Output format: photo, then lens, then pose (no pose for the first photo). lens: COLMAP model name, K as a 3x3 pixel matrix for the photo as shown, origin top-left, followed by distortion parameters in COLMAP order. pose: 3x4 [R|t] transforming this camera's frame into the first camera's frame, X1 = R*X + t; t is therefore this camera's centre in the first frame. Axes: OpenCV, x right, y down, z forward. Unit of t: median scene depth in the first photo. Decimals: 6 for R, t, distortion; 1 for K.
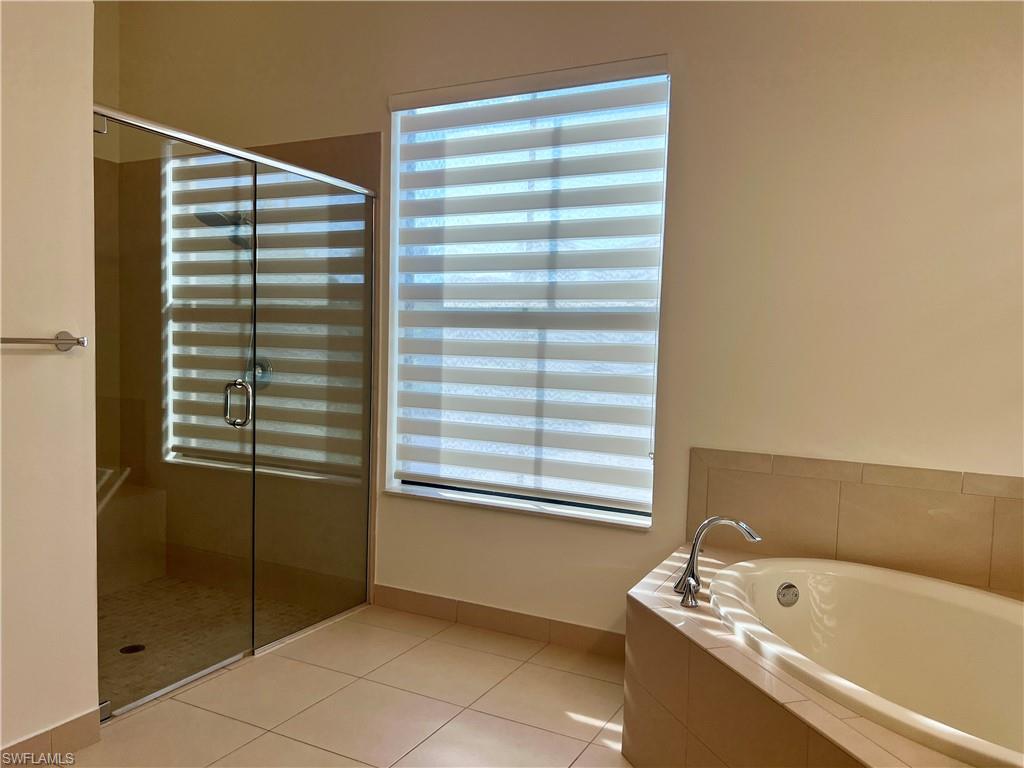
lens RADIAL K [[775.5, 0, 511.3], [0, 775.5, 384.7], [0, 0, 1]] dist [0.054105, -0.036692]
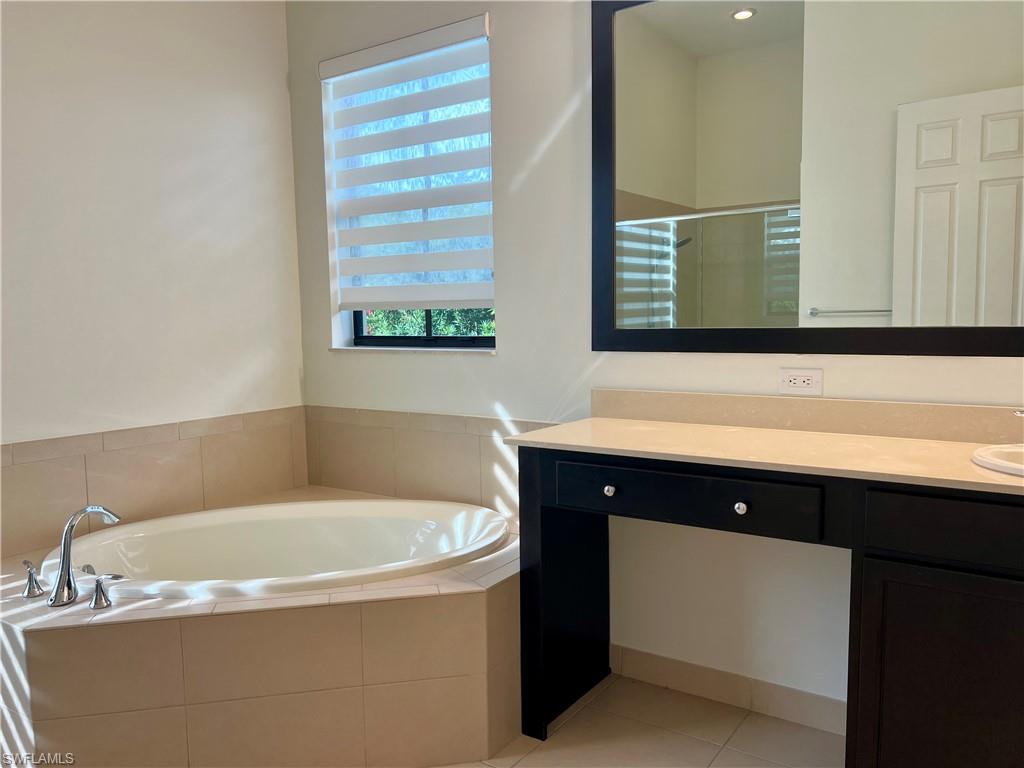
lens RADIAL K [[775.5, 0, 511.2], [0, 775.5, 384.4], [0, 0, 1]] dist [0.054105, -0.036692]
pose [[0.126394, -0.108836, 0.985991, -0.655318], [0.071942, 0.992351, 0.100316, -0.036218], [-0.989368, 0.058254, 0.133257, 0.427350]]
